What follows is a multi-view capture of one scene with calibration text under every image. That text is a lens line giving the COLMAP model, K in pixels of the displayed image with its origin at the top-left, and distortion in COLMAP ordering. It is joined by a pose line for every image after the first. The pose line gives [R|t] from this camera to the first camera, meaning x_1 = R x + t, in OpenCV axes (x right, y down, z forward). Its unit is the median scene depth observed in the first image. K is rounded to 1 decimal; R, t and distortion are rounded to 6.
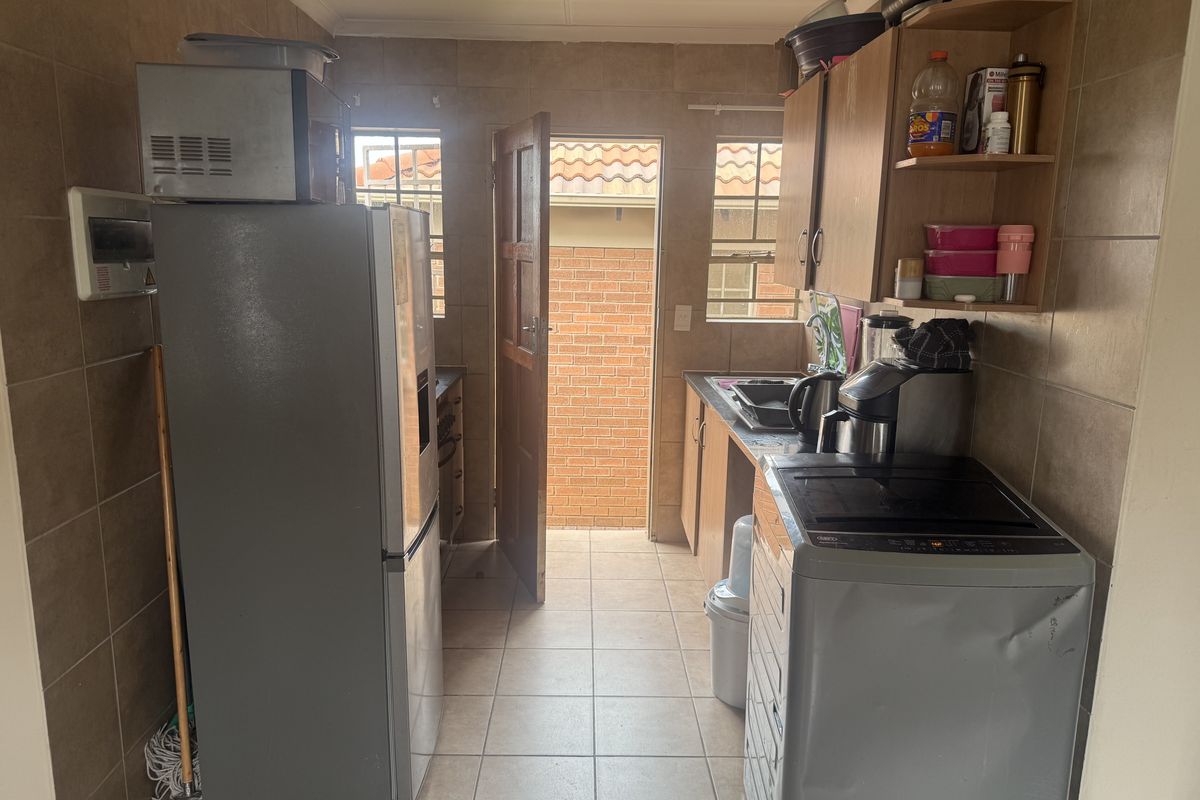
lens RADIAL K [[828.9, 0, 590.9], [0, 828.9, 400.4], [0, 0, 1]] dist [0.148076, -0.259369]
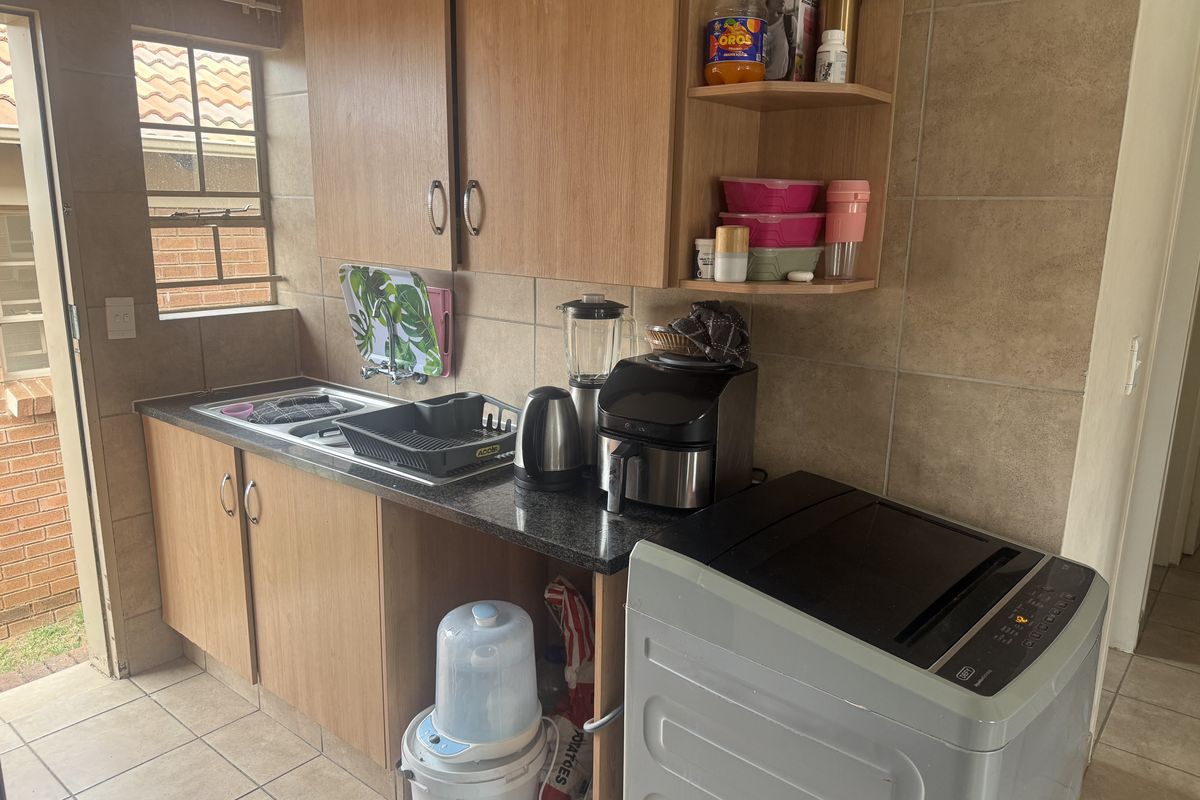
lens RADIAL K [[828.9, 0, 590.9], [0, 828.9, 400.4], [0, 0, 1]] dist [0.148076, -0.259369]
pose [[0.644482, -0.175518, 0.744202, -0.173096], [0.137090, 0.984050, 0.113365, -0.076648], [-0.752230, 0.028961, 0.658264, 0.401578]]
